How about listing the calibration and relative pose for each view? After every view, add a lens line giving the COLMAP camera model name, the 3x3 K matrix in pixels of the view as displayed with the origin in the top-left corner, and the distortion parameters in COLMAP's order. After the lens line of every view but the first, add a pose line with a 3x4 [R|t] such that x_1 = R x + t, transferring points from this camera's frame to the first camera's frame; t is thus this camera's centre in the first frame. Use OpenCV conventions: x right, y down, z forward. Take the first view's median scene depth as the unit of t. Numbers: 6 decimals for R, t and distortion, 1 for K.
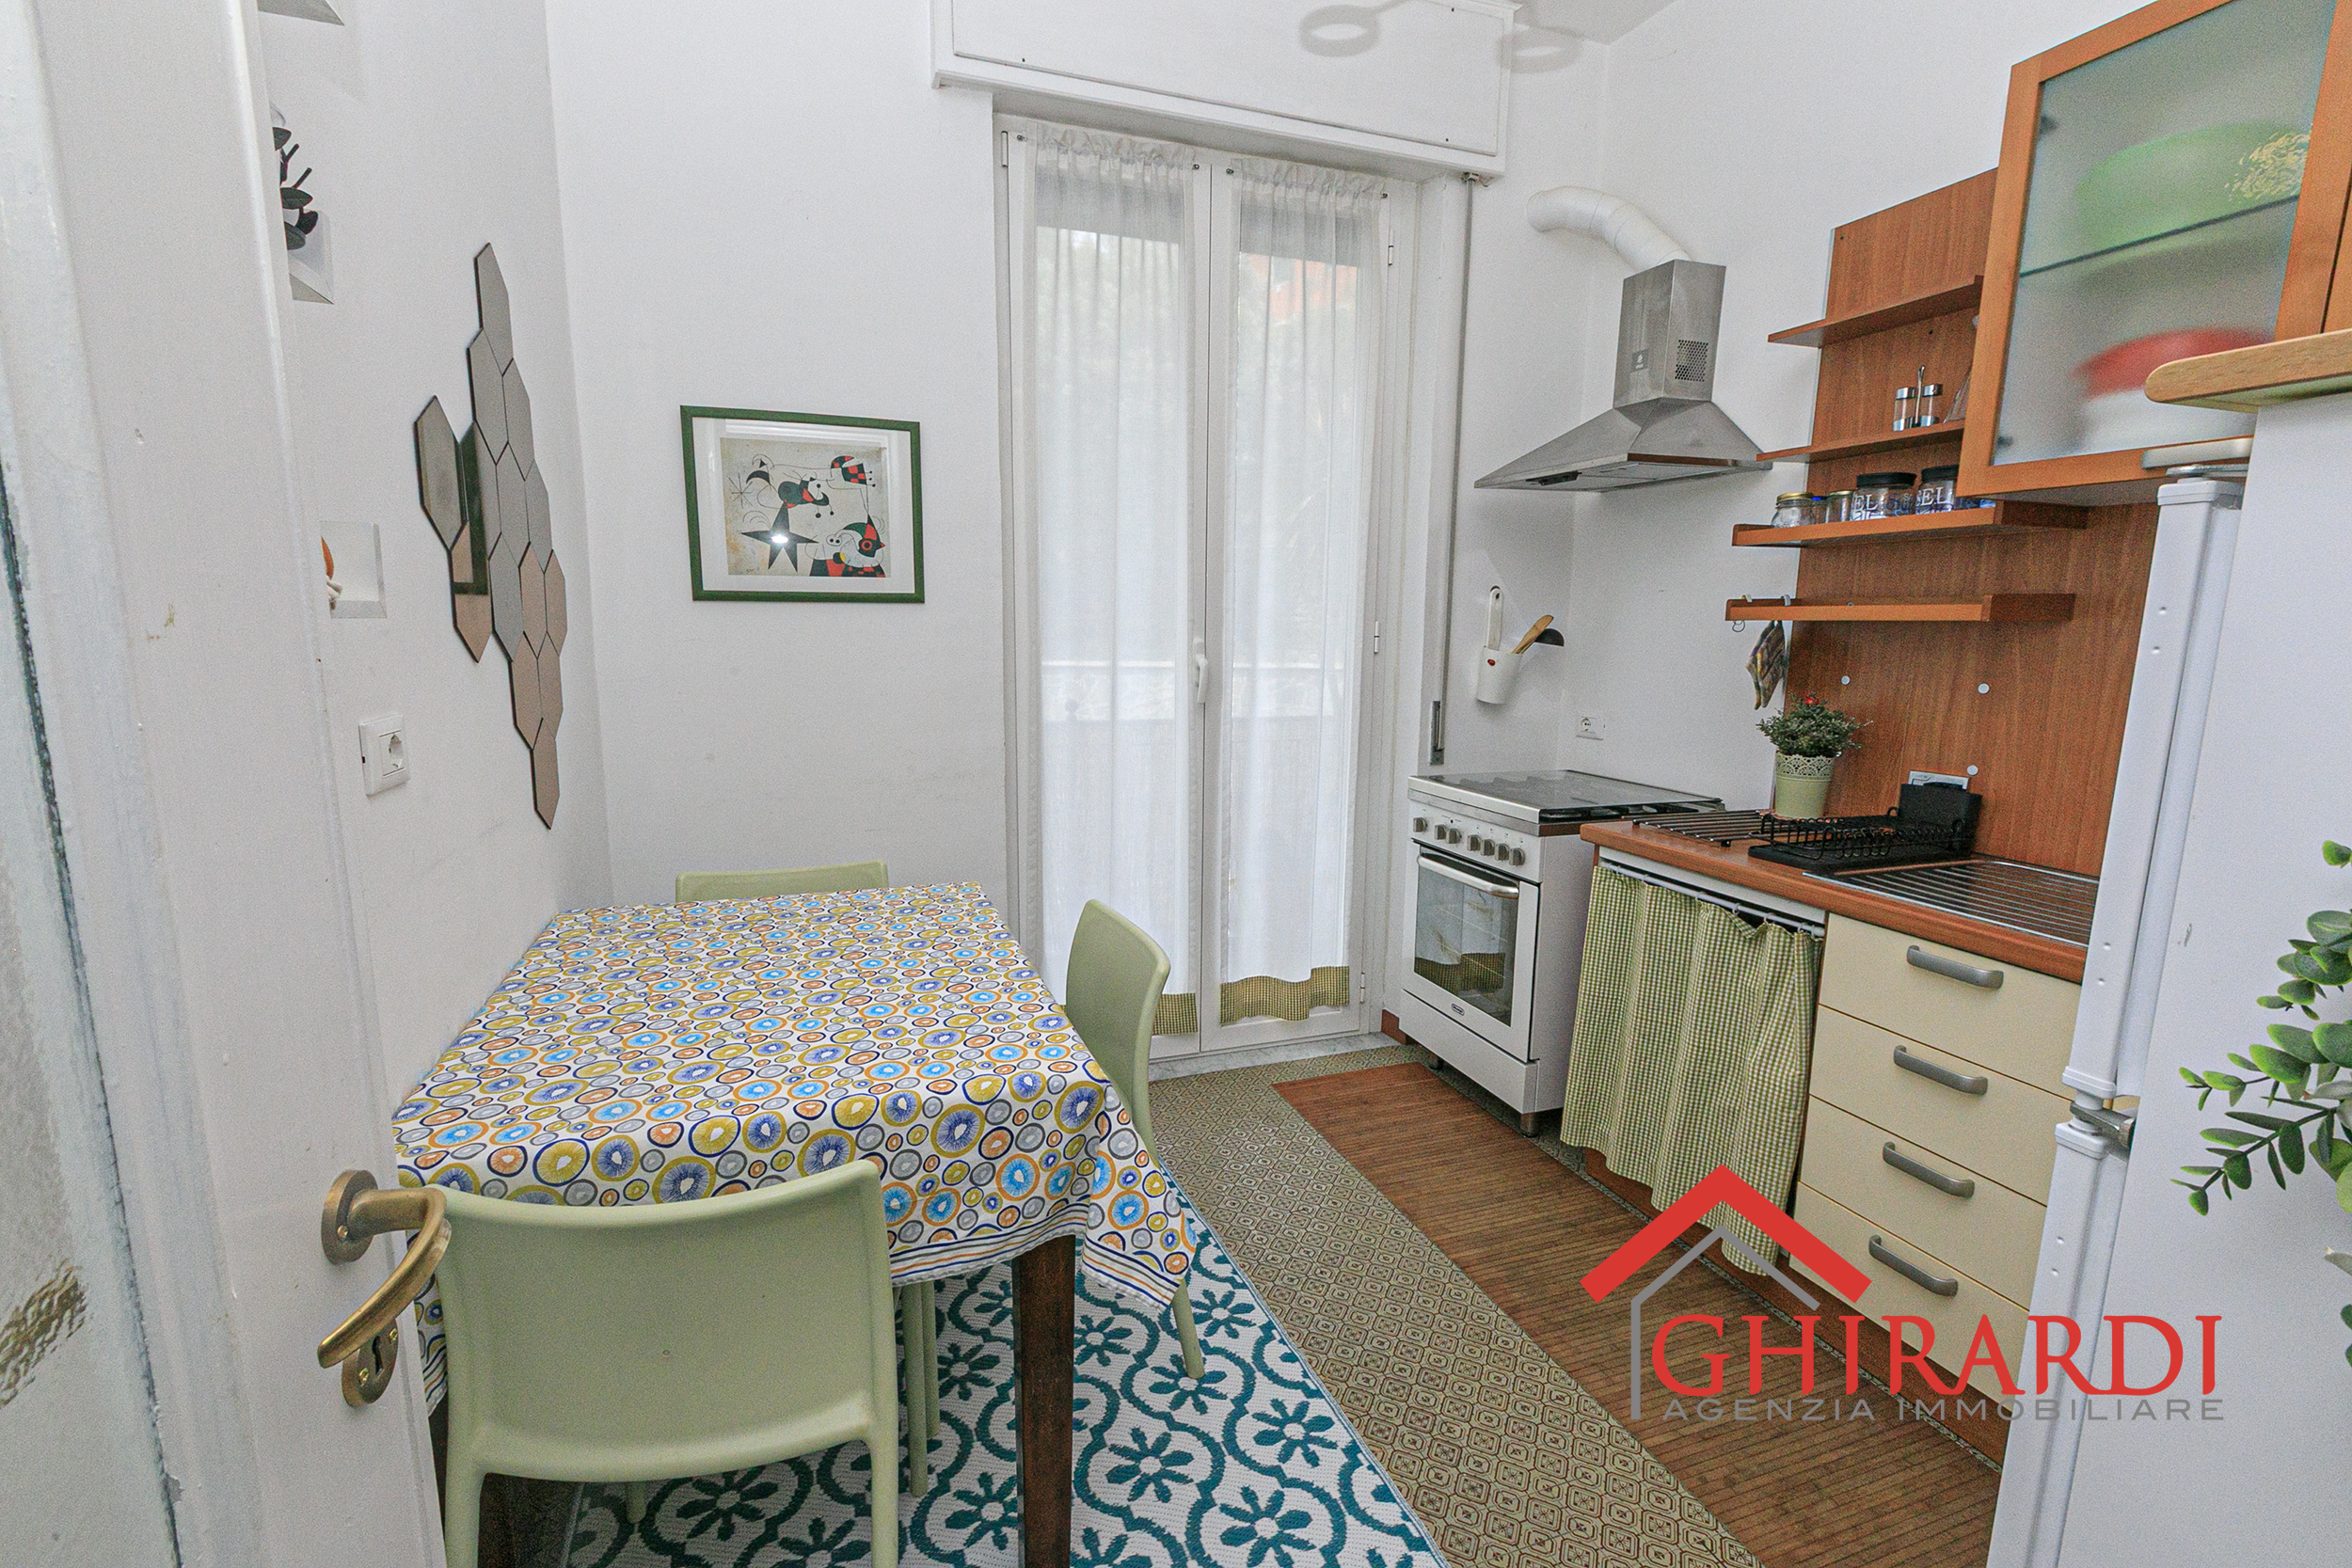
lens RADIAL K [[1058.5, 0, 1162.7], [0, 1058.5, 792.2], [0, 0, 1]] dist [-0.001648, 0.000292]
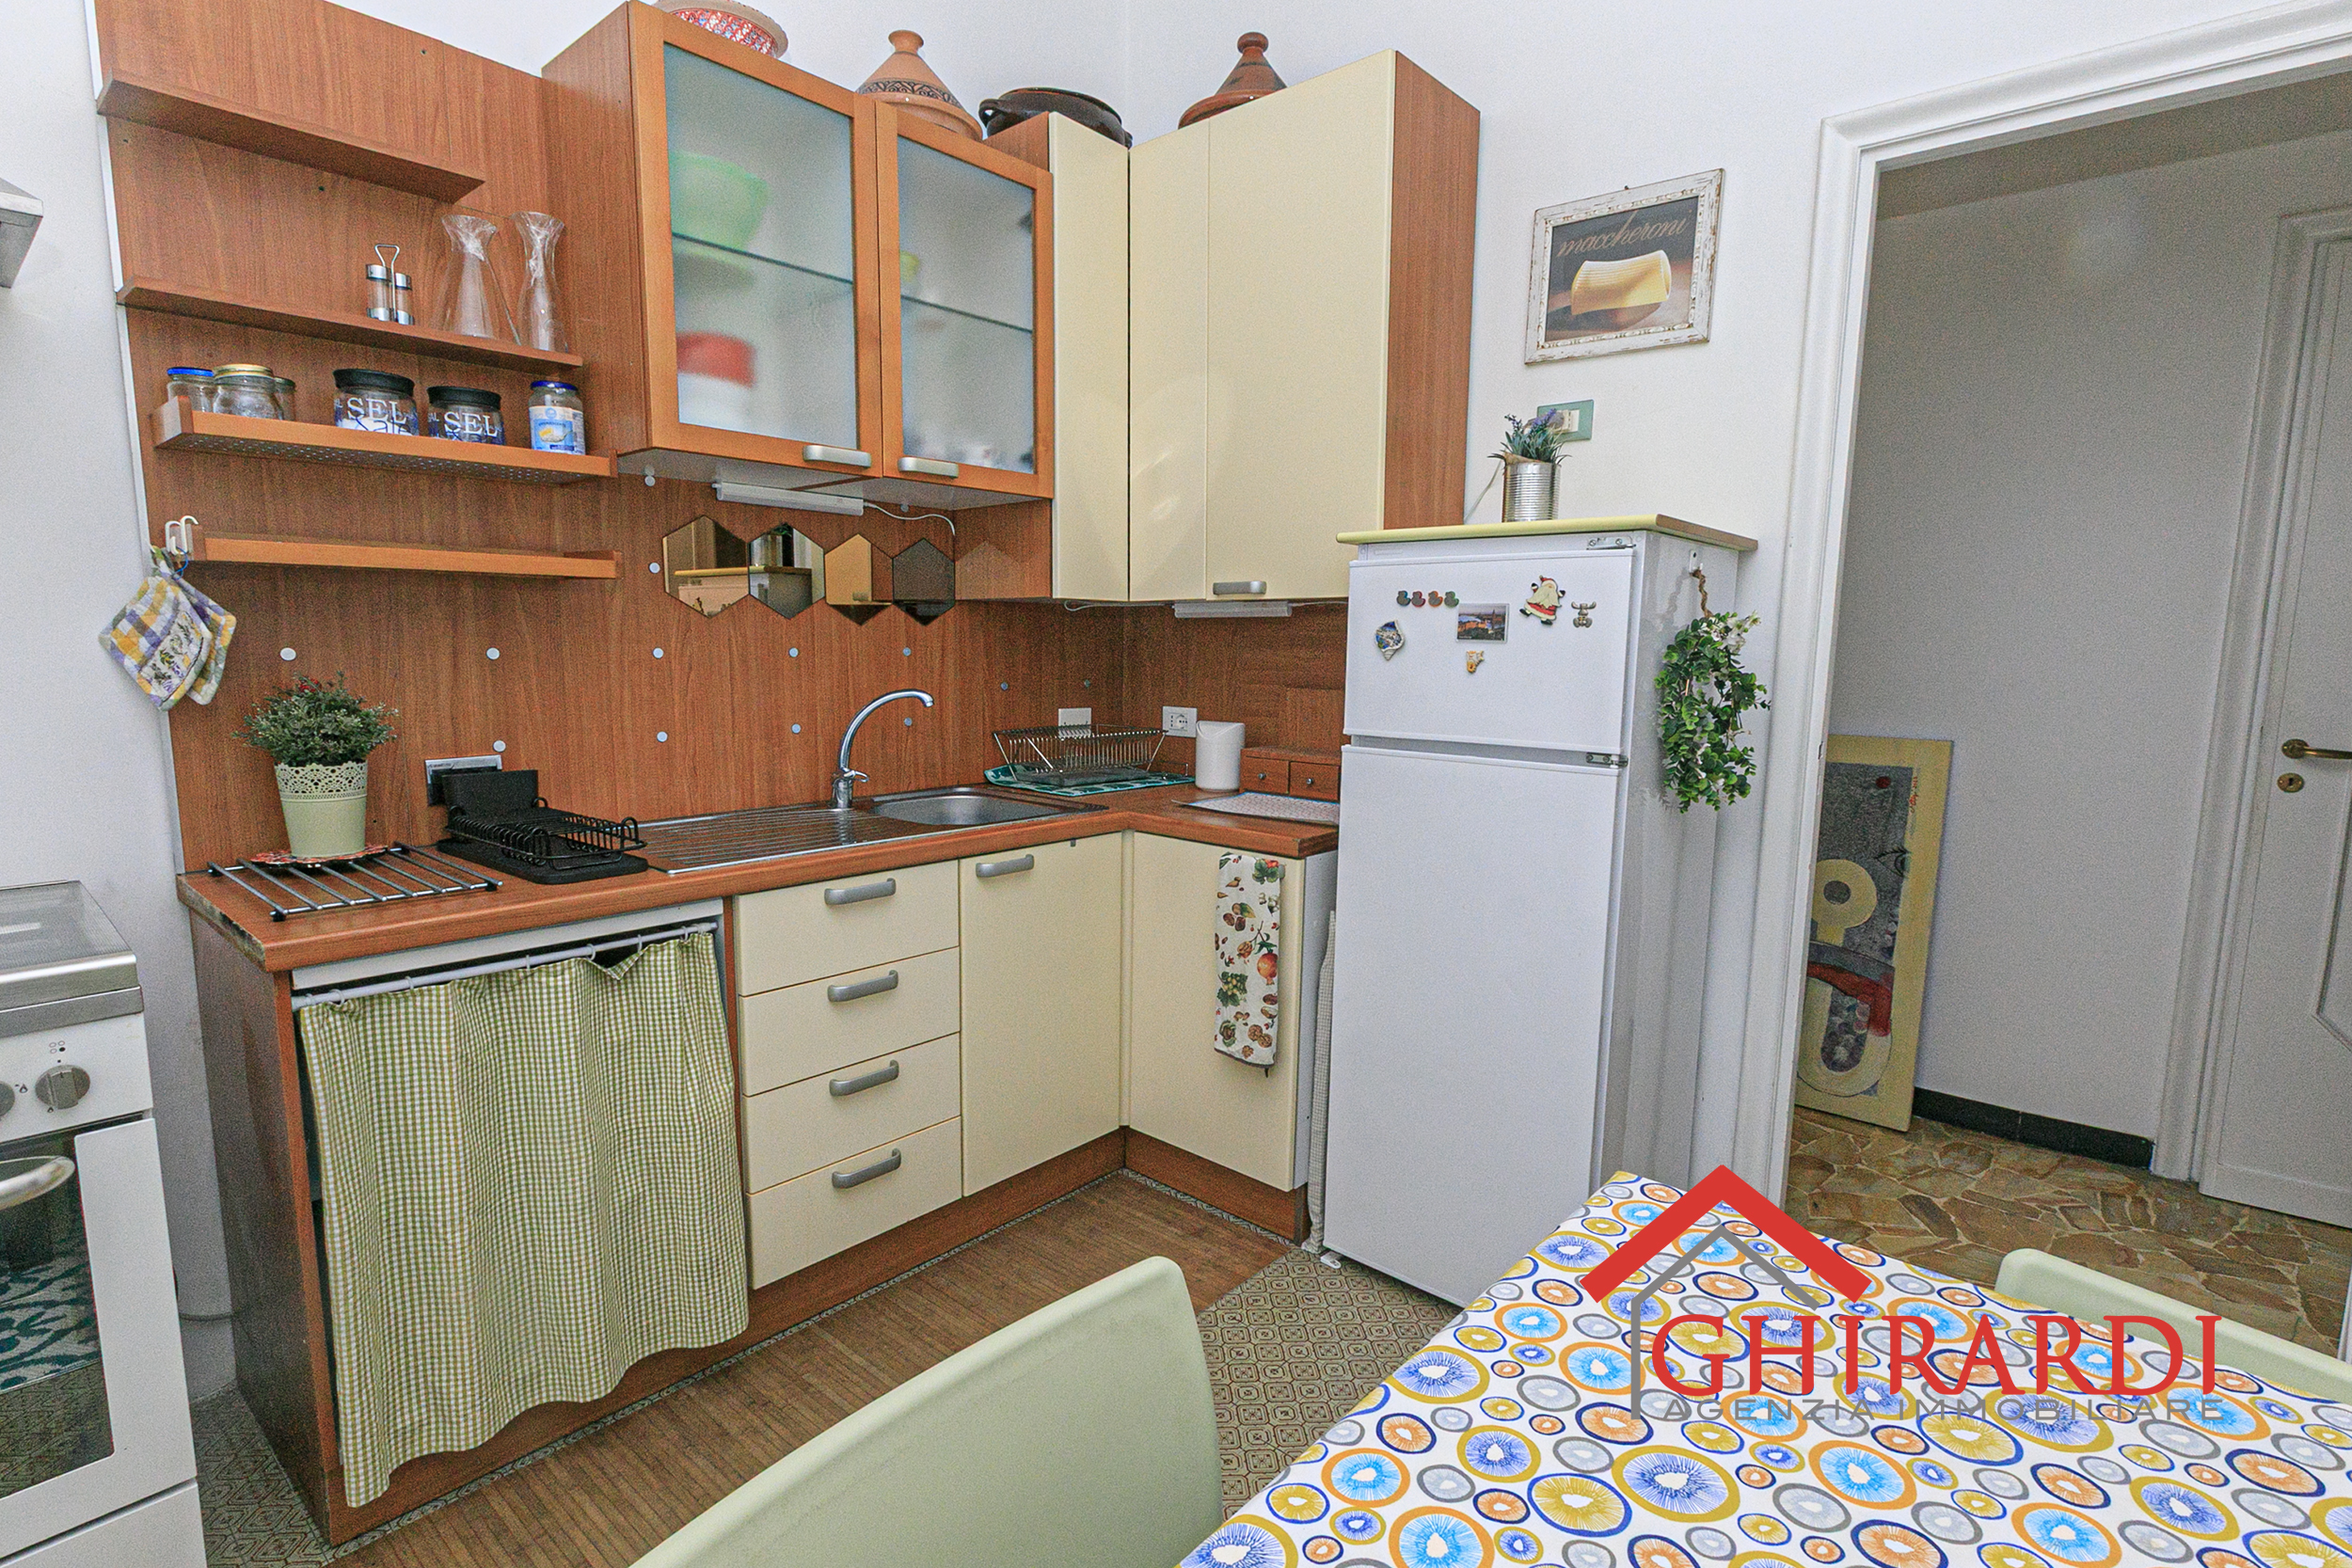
lens RADIAL K [[1144.9, 0, 1185.5], [0, 1144.9, 786.7], [0, 0, 1]] dist [0.014954, 0.000674]
pose [[-0.497708, -0.127641, 0.857901, -0.300587], [0.124986, 0.968234, 0.216567, -0.108299], [-0.858292, 0.215013, -0.465945, 0.837378]]
